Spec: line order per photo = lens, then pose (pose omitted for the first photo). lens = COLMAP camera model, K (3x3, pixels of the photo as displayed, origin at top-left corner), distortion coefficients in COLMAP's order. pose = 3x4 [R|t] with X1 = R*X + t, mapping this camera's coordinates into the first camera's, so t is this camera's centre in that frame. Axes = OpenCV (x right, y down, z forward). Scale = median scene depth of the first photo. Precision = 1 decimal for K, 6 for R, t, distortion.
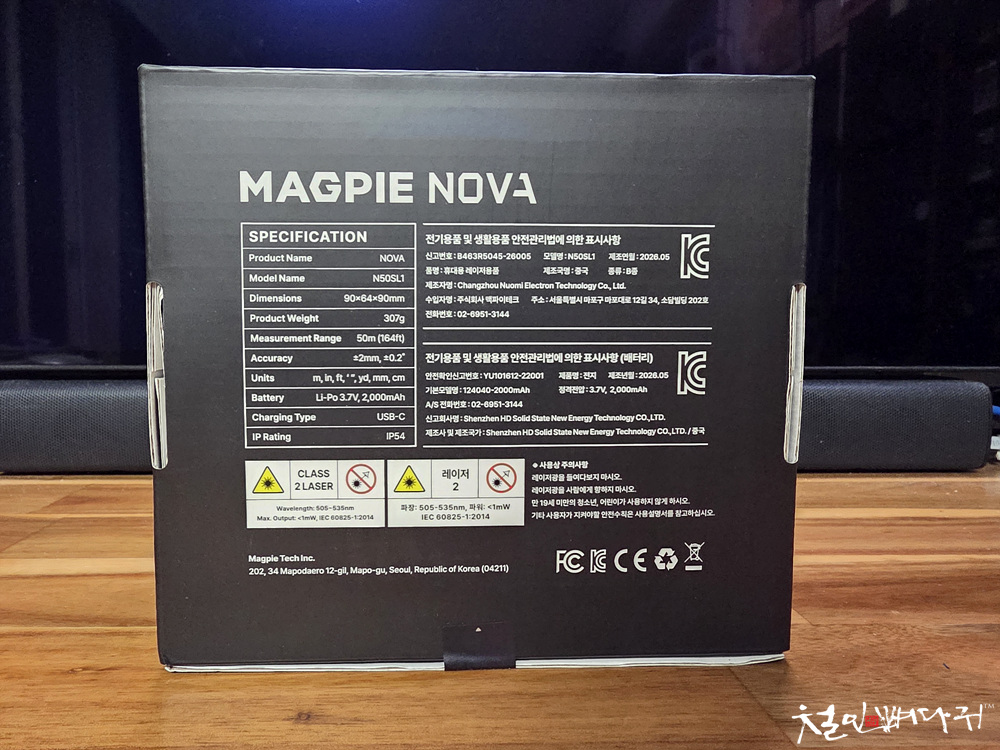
lens RADIAL K [[682.1, 0, 478.0], [0, 682.1, 374.4], [0, 0, 1]] dist [0.013559, -0.009680]
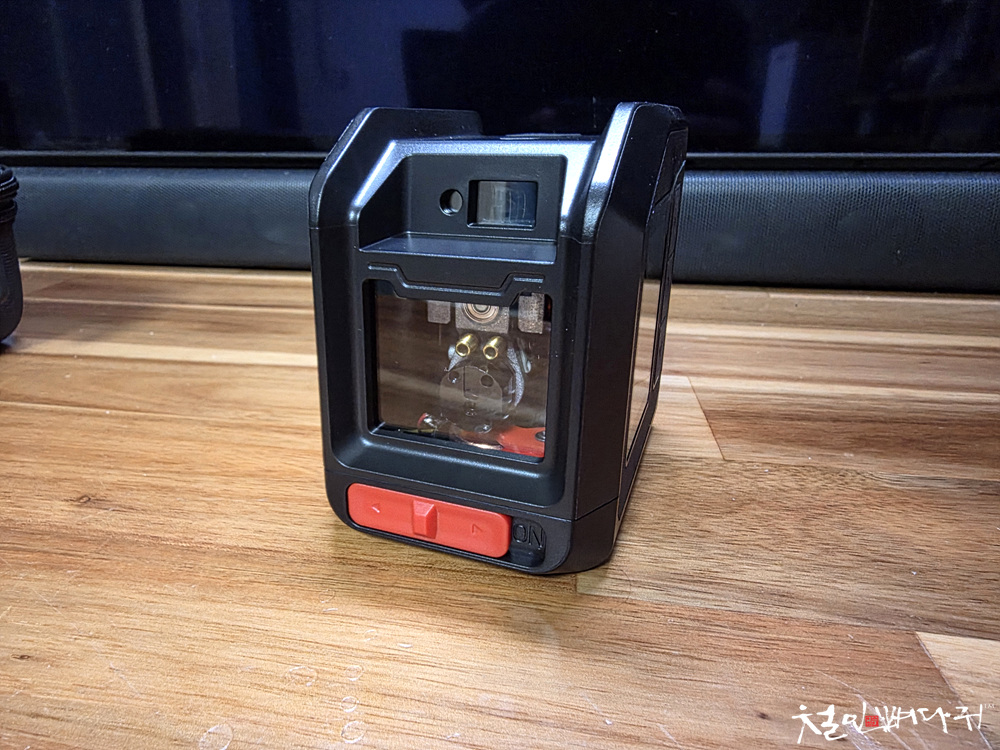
lens RADIAL K [[682.1, 0, 454.2], [0, 682.1, 387.3], [0, 0, 1]] dist [0.013559, -0.009680]
pose [[0.975372, 0.067423, -0.210007, 0.291540], [-0.004754, 0.958339, 0.285594, 0.041486], [0.220513, -0.277563, 0.935058, 0.157391]]
